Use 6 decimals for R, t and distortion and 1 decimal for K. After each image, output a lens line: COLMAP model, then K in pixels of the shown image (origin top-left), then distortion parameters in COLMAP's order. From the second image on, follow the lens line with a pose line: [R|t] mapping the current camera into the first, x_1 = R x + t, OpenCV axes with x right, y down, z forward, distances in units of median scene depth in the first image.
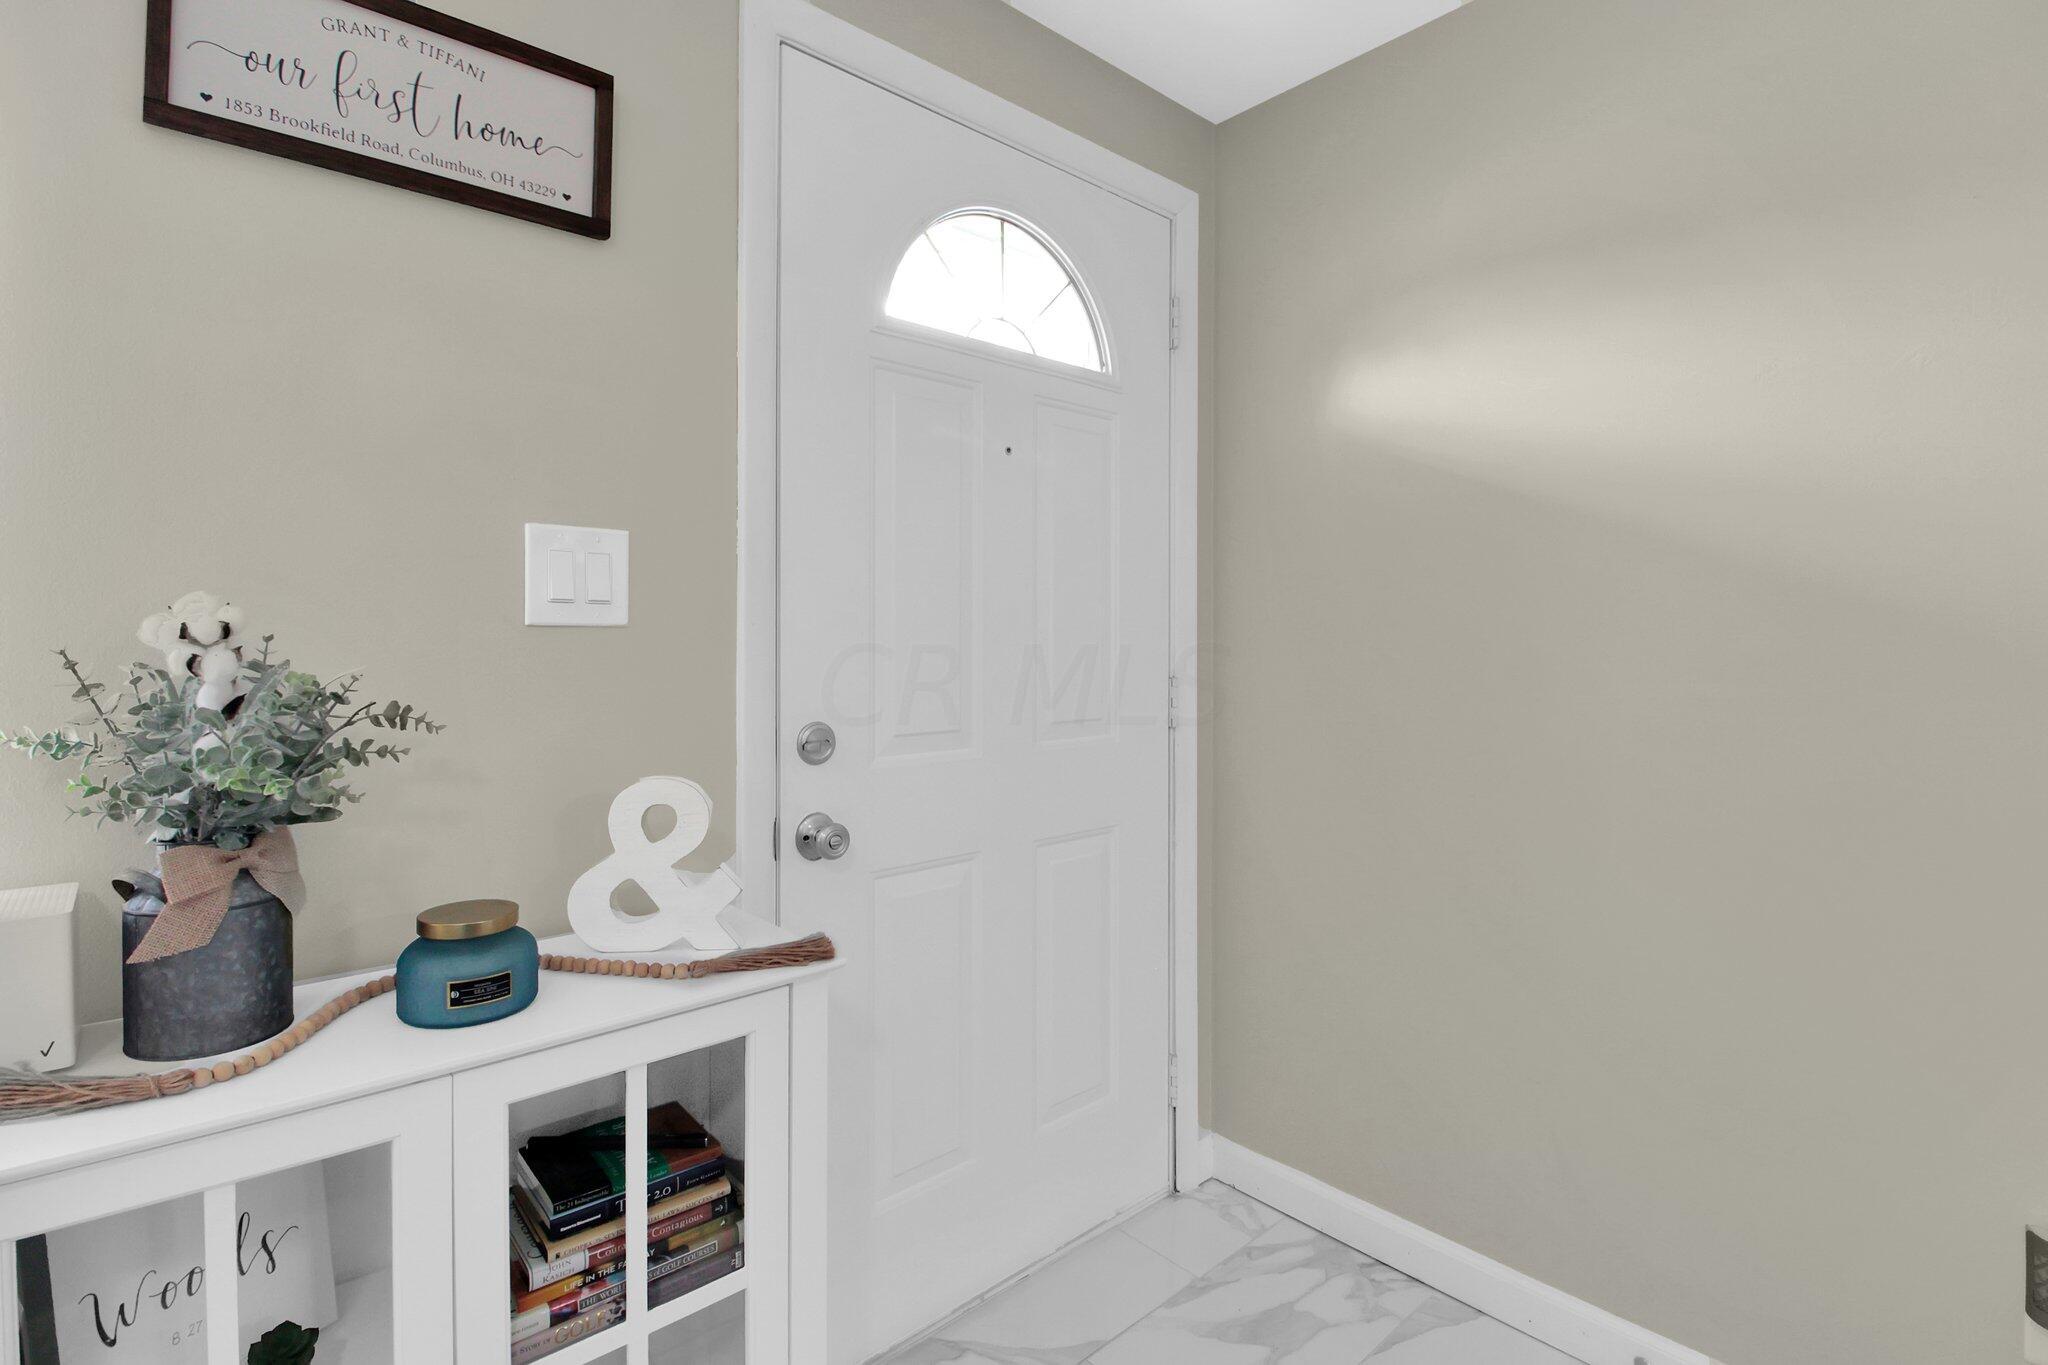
lens RADIAL K [[939.2, 0, 1021.2], [0, 939.2, 671.7], [0, 0, 1]] dist [0.001294, 0.000168]
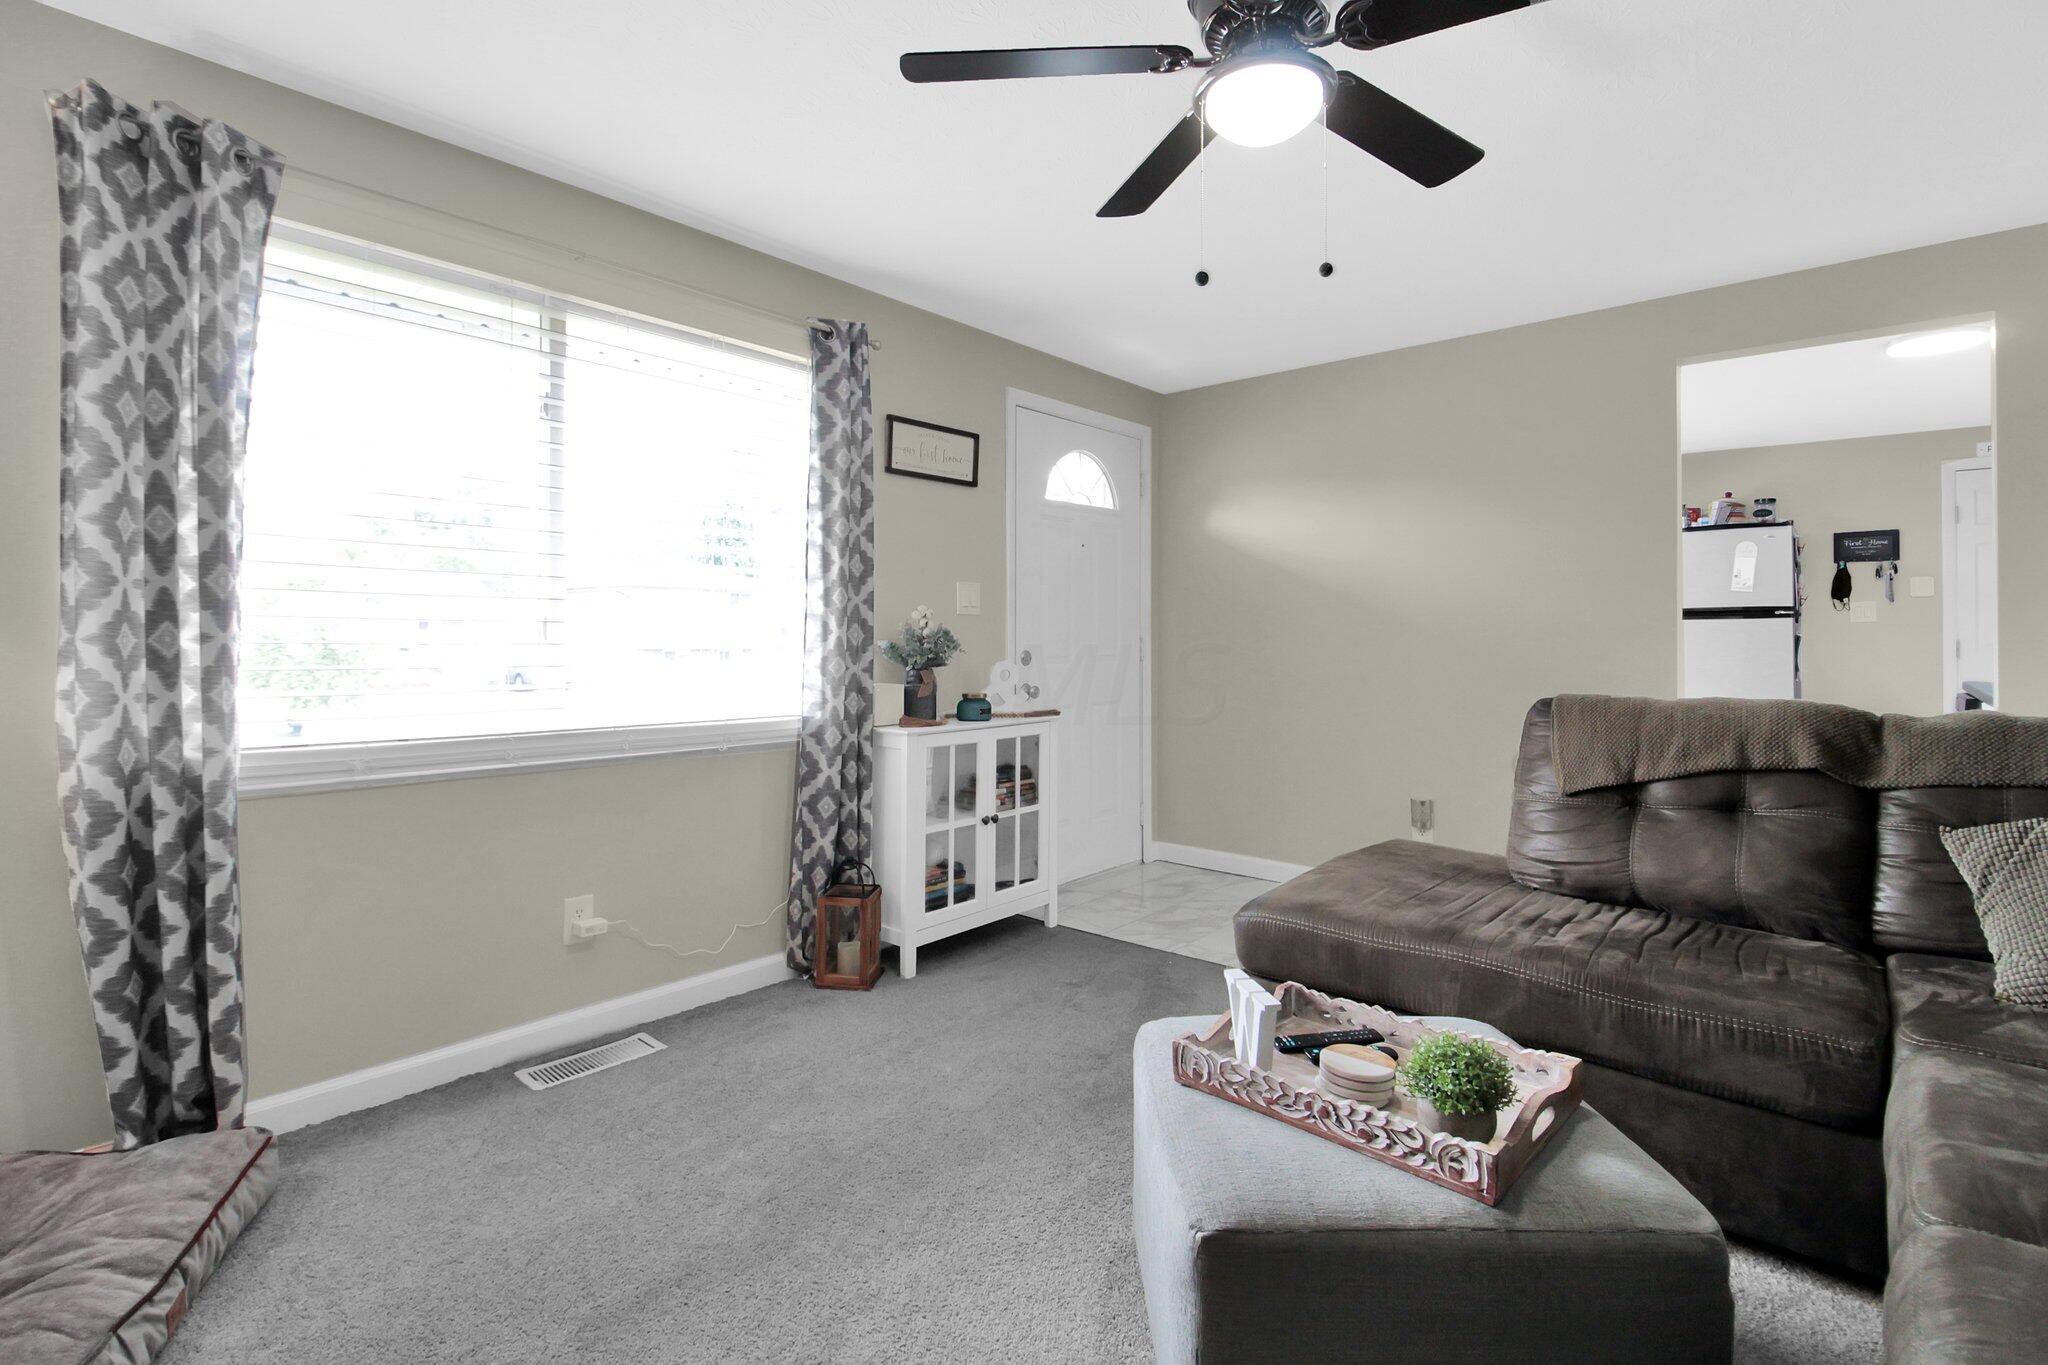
lens RADIAL K [[939.2, 0, 1023.9], [0, 939.2, 672.2], [0, 0, 1]] dist [0.001294, 0.000168]
pose [[0.992625, -0.007235, 0.121012, -0.665398], [0.006328, 0.999949, 0.007880, 0.117414], [-0.121063, -0.007056, 0.992620, -2.062170]]
